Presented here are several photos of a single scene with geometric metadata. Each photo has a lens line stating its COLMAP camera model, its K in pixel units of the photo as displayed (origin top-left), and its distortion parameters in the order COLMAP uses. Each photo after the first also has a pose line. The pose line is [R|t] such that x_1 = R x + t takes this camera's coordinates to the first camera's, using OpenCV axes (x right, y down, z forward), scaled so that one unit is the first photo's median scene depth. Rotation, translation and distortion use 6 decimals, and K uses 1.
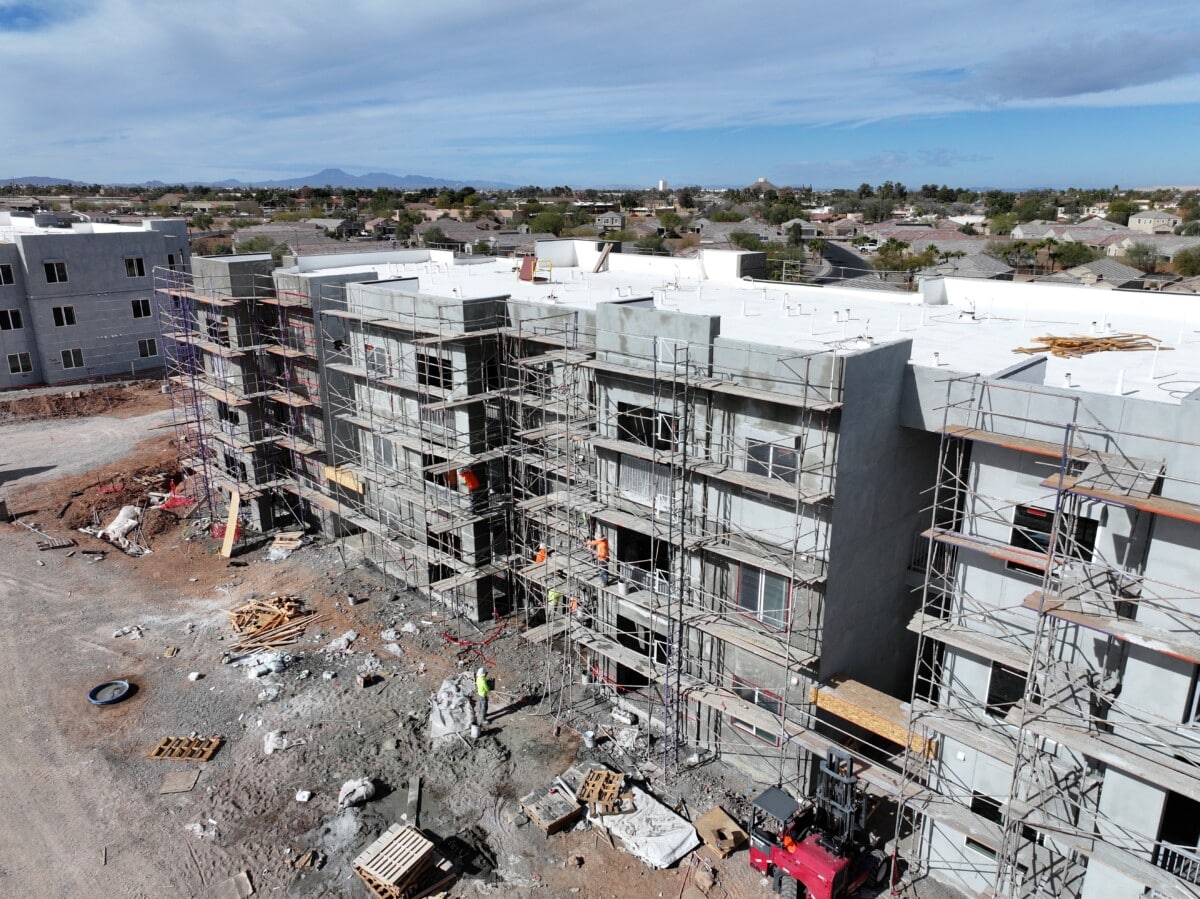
lens RADIAL K [[848.4, 0, 602.6], [0, 848.4, 444.4], [0, 0, 1]] dist [0.002510, 0.020681]
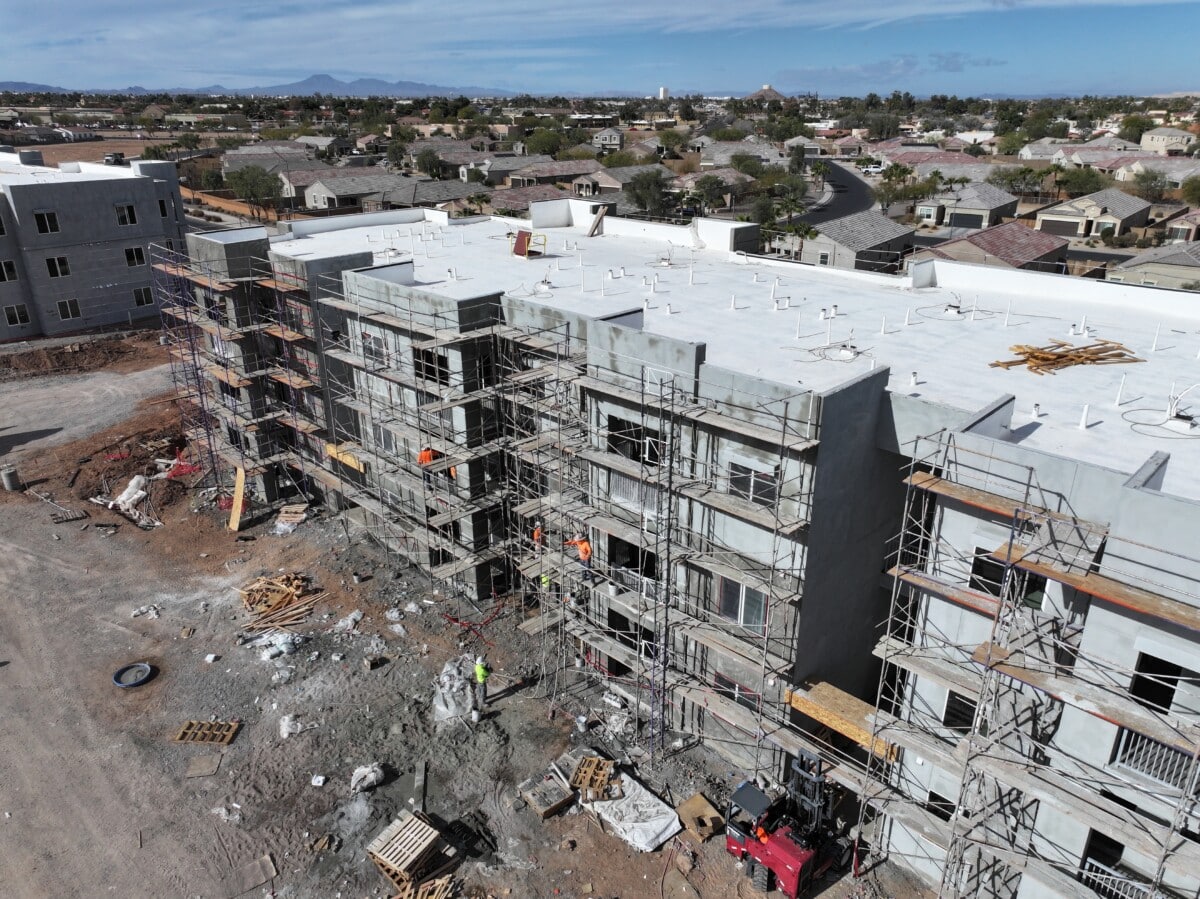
lens RADIAL K [[848.4, 0, 602.6], [0, 848.4, 444.4], [0, 0, 1]] dist [0.002510, 0.020681]
pose [[0.999999, -0.000829, 0.001195, 0.008261], [0.000708, 0.995209, 0.097763, -0.096030], [-0.001270, -0.097762, 0.995209, -0.031768]]
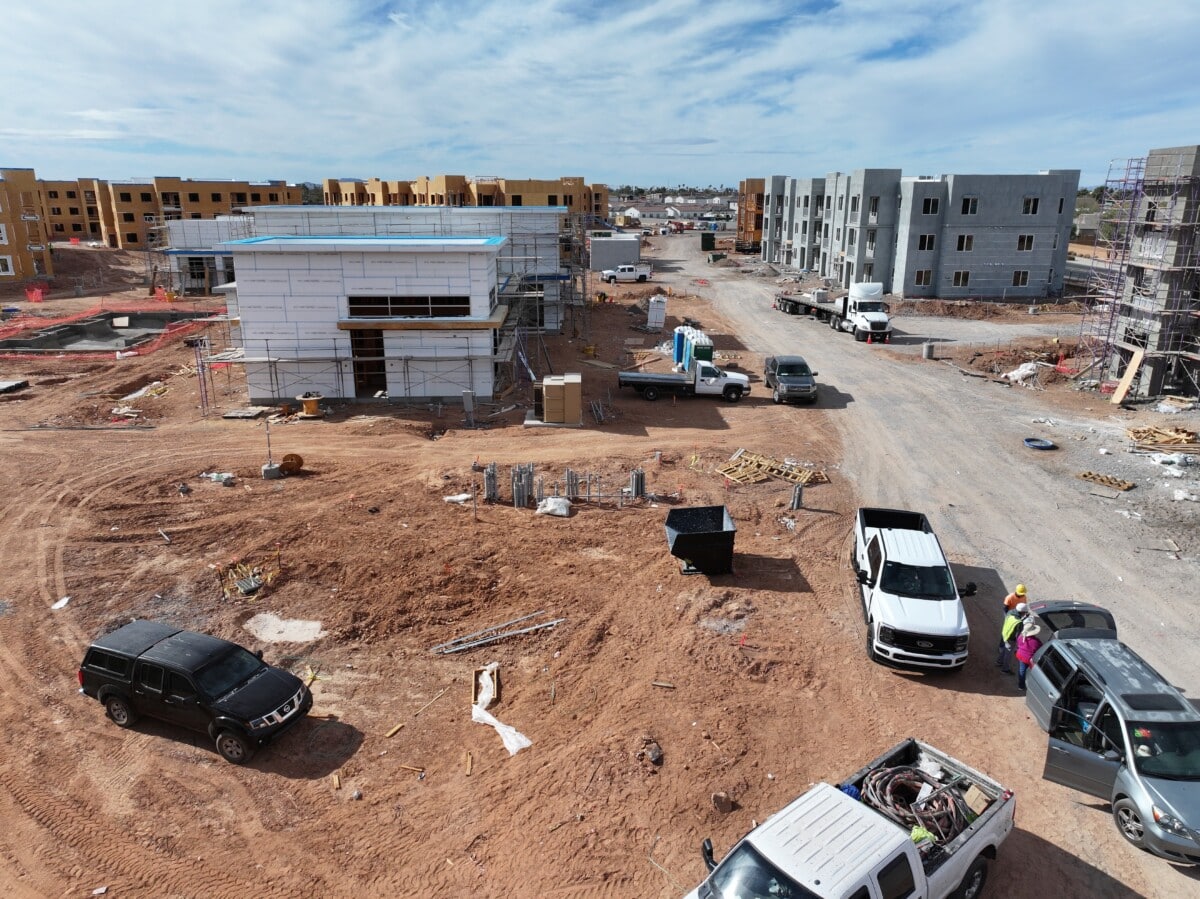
lens RADIAL K [[848.4, 0, 602.6], [0, 848.4, 444.4], [0, 0, 1]] dist [0.002510, 0.020681]
pose [[0.646018, 0.215752, -0.732197, -0.043741], [-0.223676, 0.970623, 0.088658, 0.313807], [0.729815, 0.106500, 0.675299, -0.372808]]
